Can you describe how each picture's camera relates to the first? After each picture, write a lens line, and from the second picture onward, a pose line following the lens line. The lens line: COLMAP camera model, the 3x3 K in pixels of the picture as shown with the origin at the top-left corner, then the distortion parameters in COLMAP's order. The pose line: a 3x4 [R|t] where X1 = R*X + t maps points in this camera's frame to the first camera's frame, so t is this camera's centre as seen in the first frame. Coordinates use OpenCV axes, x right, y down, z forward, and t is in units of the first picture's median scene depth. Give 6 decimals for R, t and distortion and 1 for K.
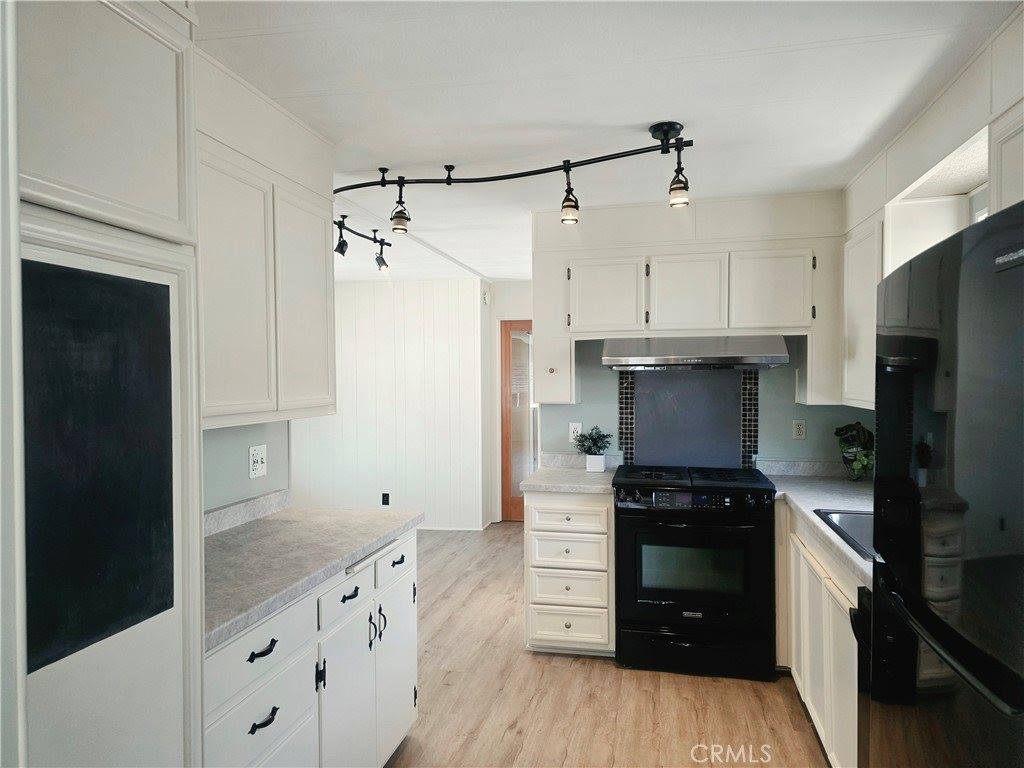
lens RADIAL K [[687.2, 0, 521.1], [0, 687.2, 389.1], [0, 0, 1]] dist [0.070277, -0.055777]
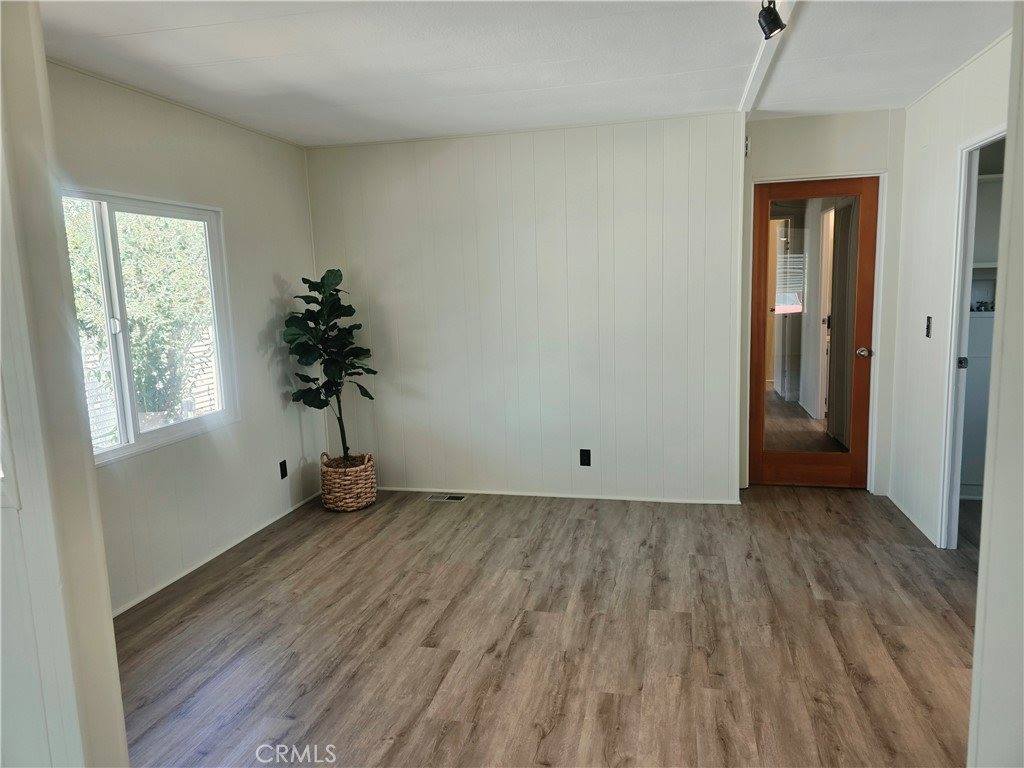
lens RADIAL K [[684.8, 0, 512.0], [0, 684.8, 384.0], [0, 0, 1]] dist [0.031126, -0.004360]
pose [[0.999279, -0.020285, -0.032092, -0.408333], [0.024201, 0.991640, 0.126748, -0.002689], [0.029252, -0.127433, 0.991416, 0.547067]]
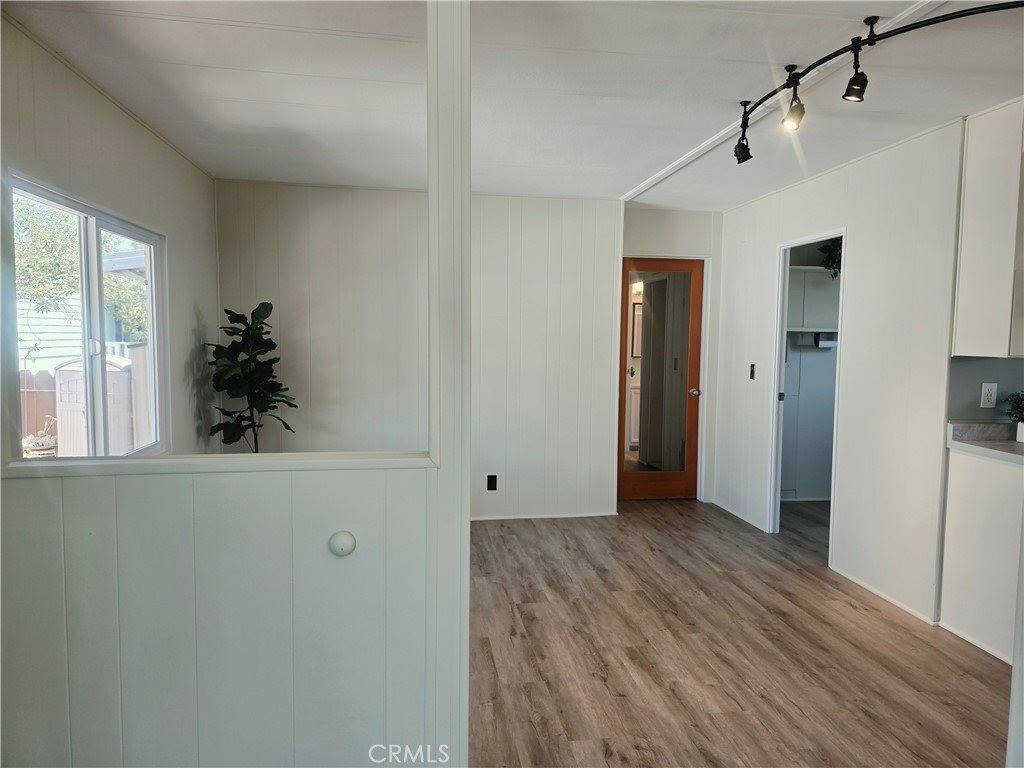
lens RADIAL K [[687.2, 0, 521.1], [0, 687.2, 389.1], [0, 0, 1]] dist [0.070277, -0.055777]
pose [[0.933323, -0.008401, 0.358941, -0.730678], [-0.012579, 0.998347, 0.056074, 0.018458], [-0.358819, -0.056850, 0.931674, 0.458110]]
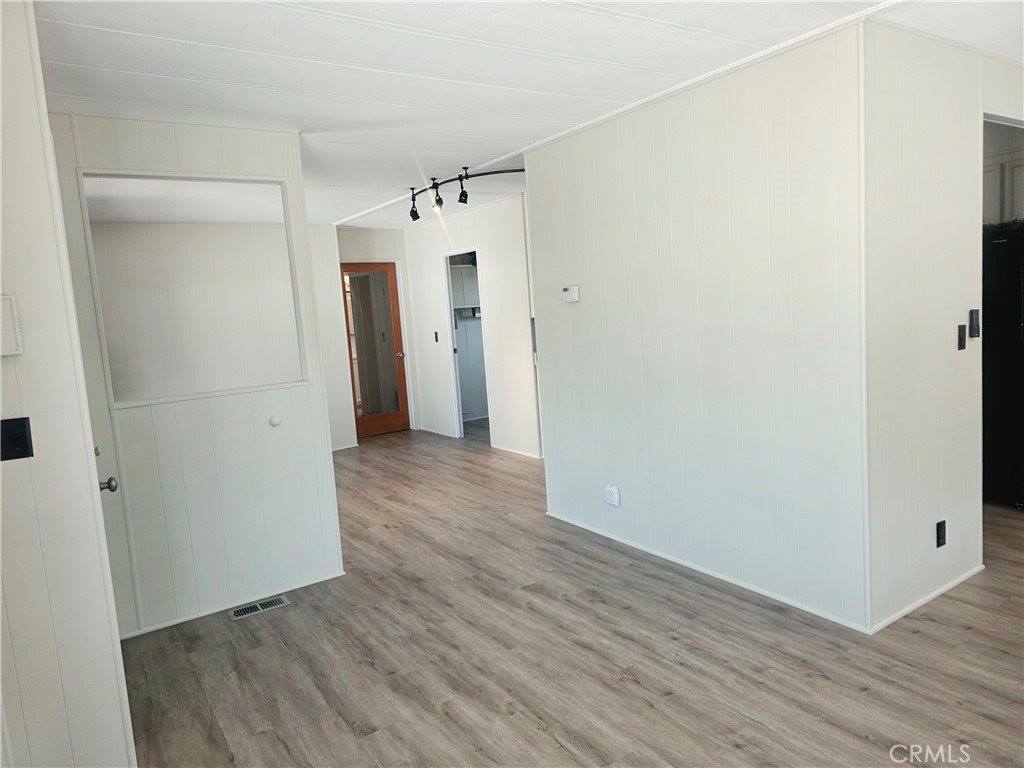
lens RADIAL K [[687.2, 0, 521.1], [0, 687.2, 389.1], [0, 0, 1]] dist [0.070277, -0.055777]
pose [[0.687573, -0.125756, 0.715142, -1.102397], [0.074580, 0.991911, 0.102720, 0.018050], [-0.722275, -0.017292, 0.691390, -0.004341]]
